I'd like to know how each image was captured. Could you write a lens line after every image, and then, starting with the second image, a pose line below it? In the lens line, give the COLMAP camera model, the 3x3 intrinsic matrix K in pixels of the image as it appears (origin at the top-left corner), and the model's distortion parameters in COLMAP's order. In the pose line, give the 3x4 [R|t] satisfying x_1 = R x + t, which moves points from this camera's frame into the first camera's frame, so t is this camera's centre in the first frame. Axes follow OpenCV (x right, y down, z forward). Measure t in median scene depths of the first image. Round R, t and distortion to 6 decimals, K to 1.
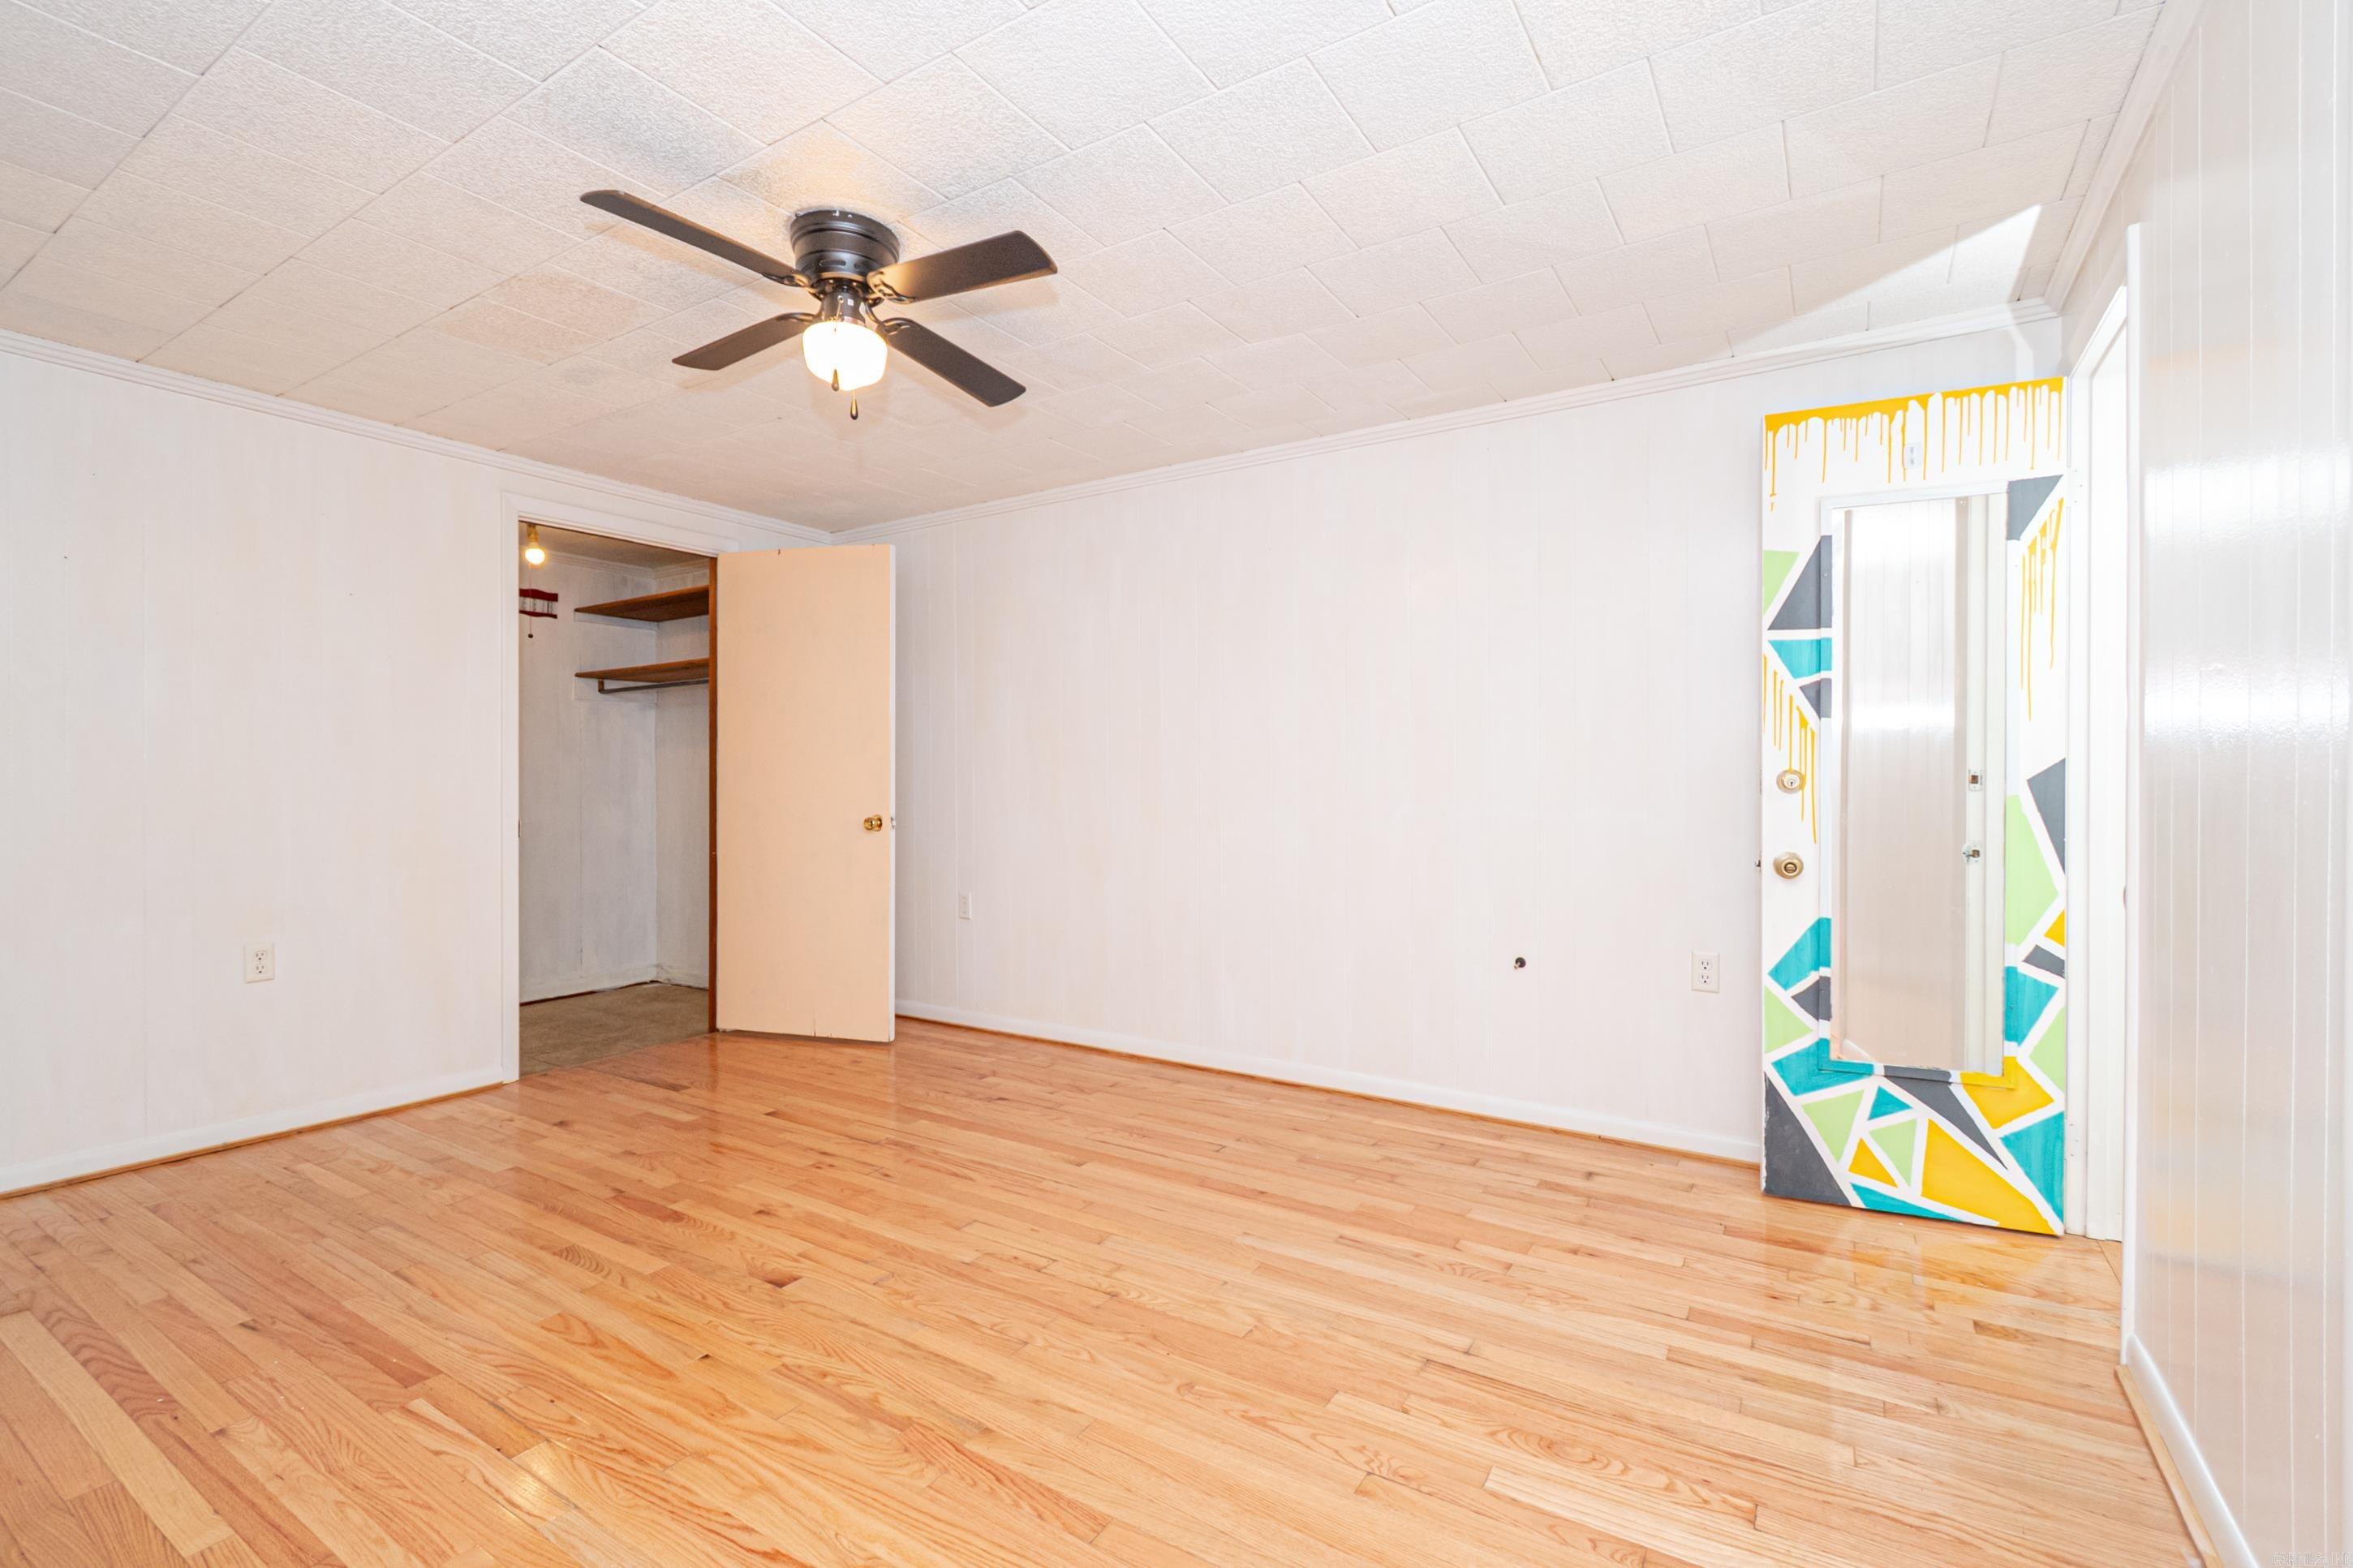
lens RADIAL K [[1041.2, 0, 1177.4], [0, 1041.2, 781.2], [0, 0, 1]] dist [-0.002510, -0.001039]
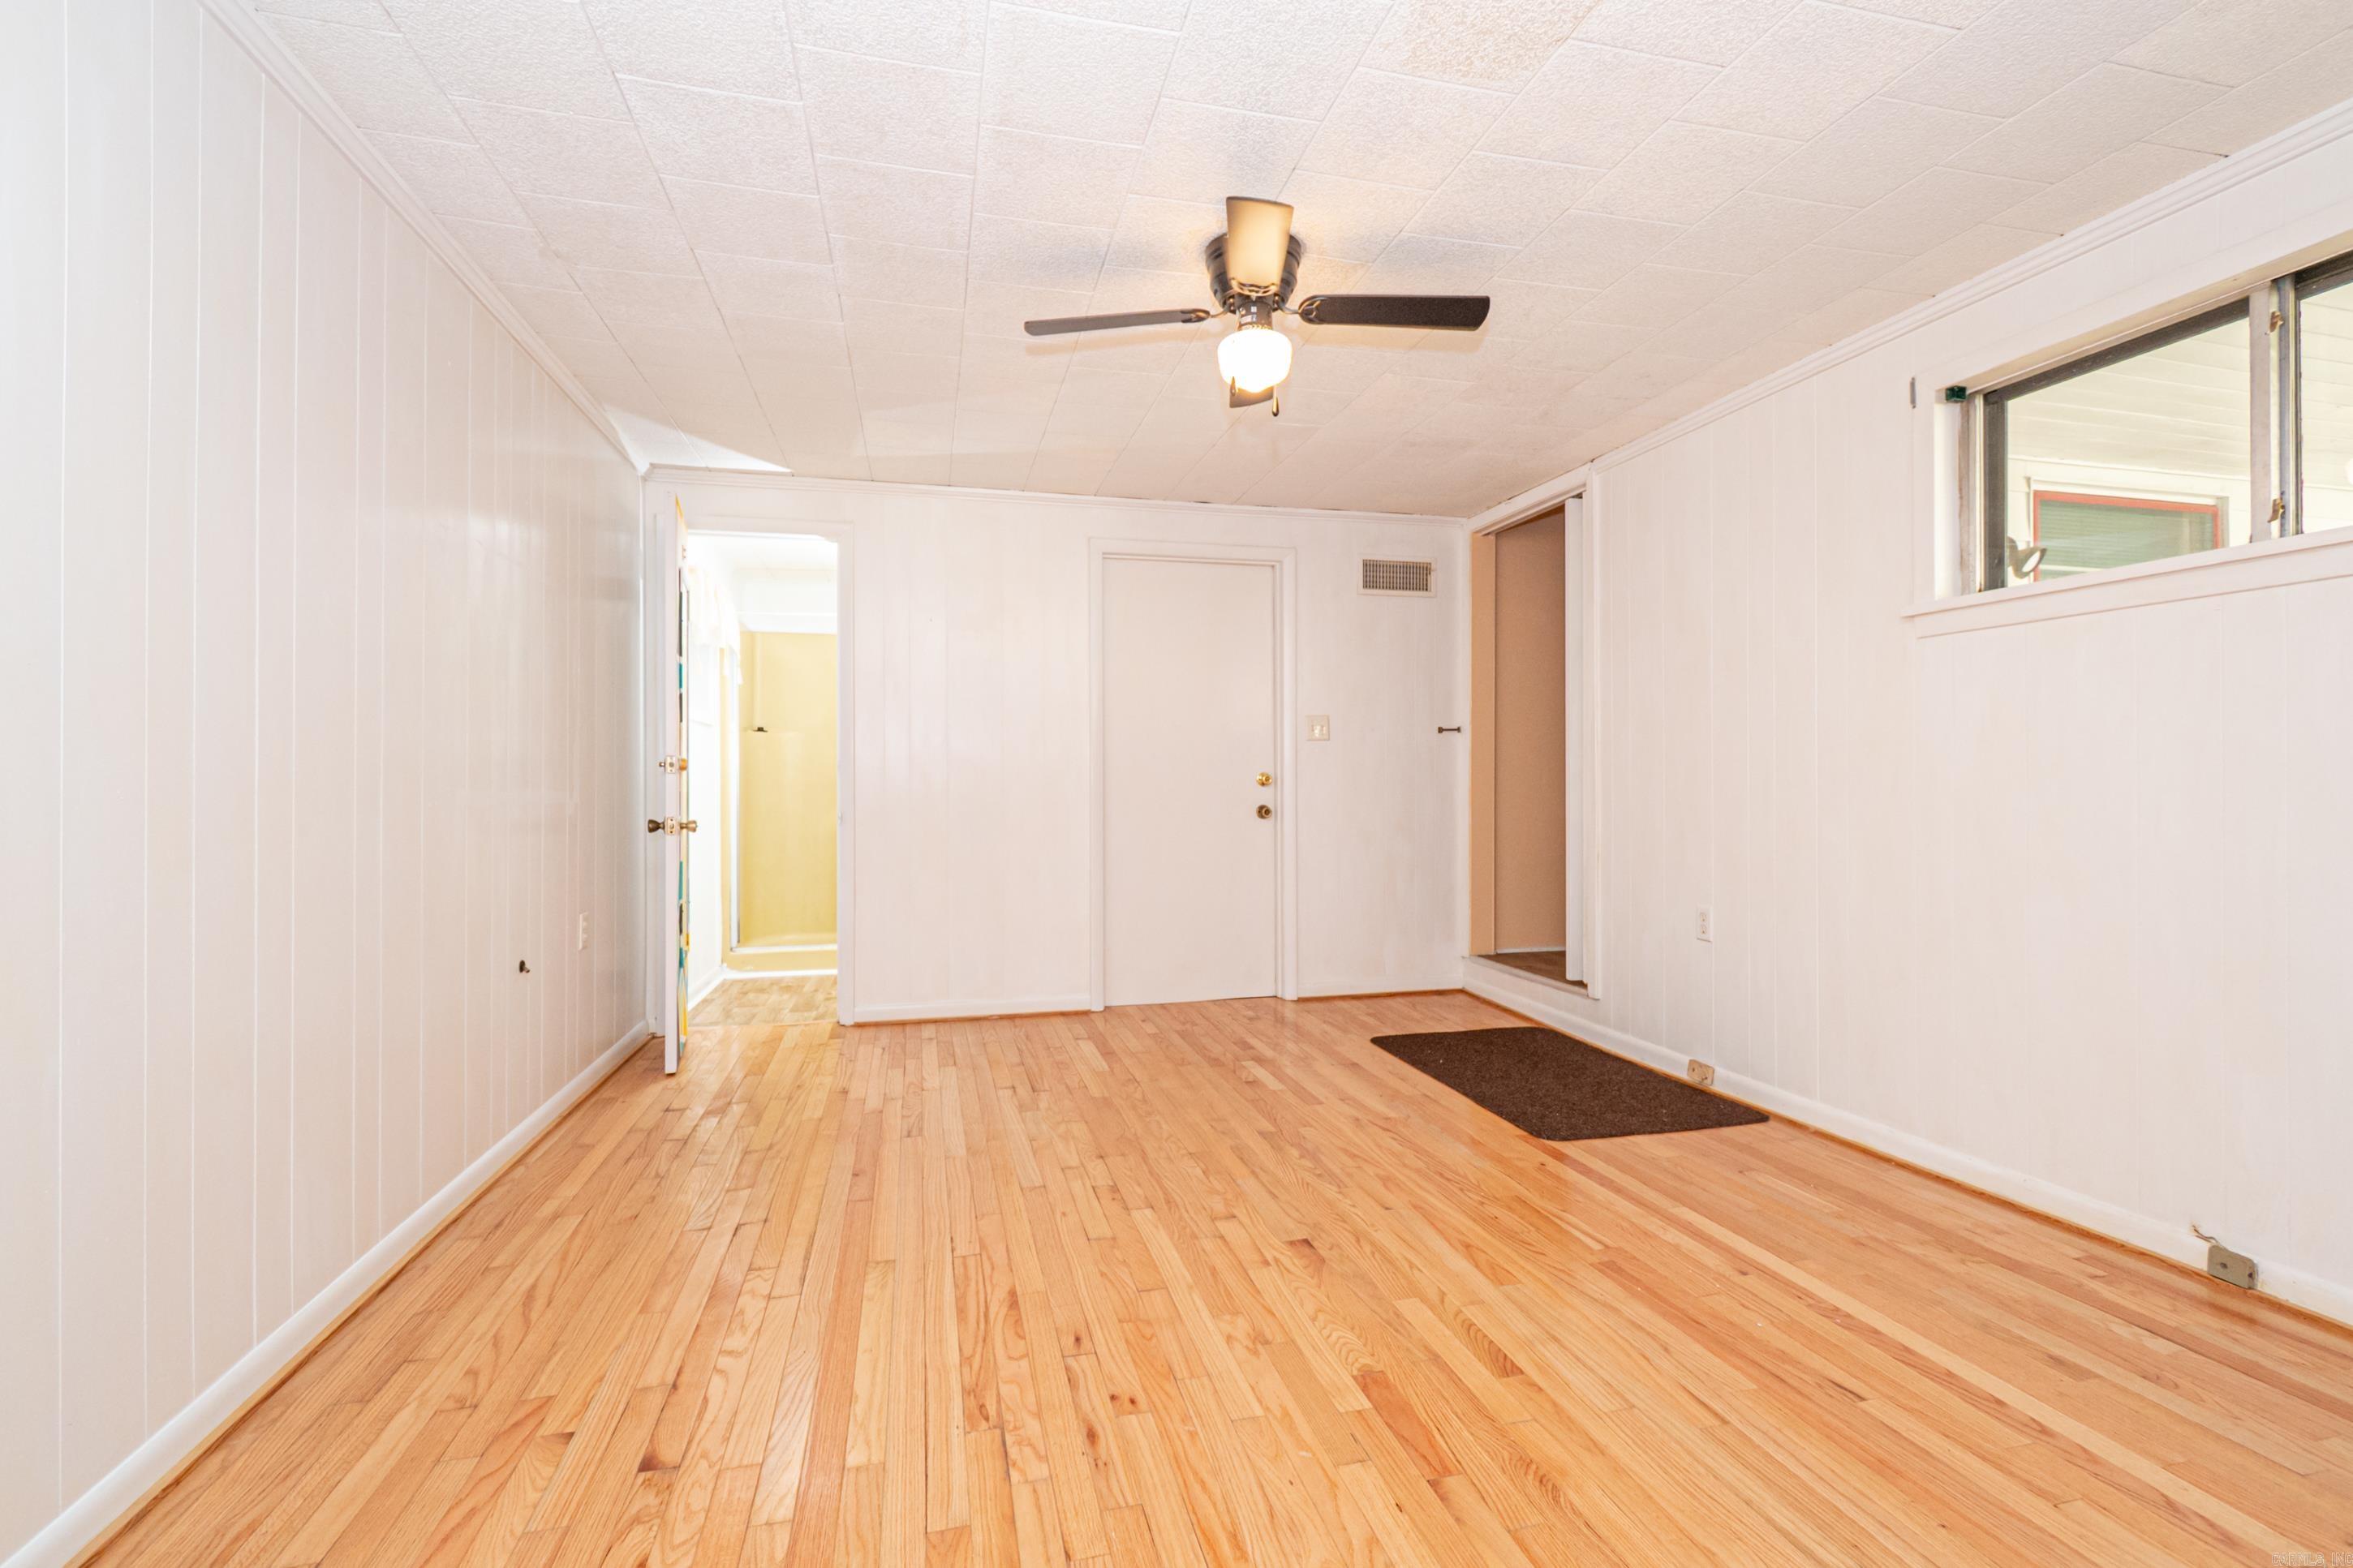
lens RADIAL K [[1041.2, 0, 1176.6], [0, 1041.2, 778.9], [0, 0, 1]] dist [-0.002510, -0.001039]
pose [[-0.720300, 0.001501, 0.693661, -0.967321], [0.006133, 0.999972, 0.004204, 0.019755], [-0.693636, 0.007283, -0.720289, 1.758879]]
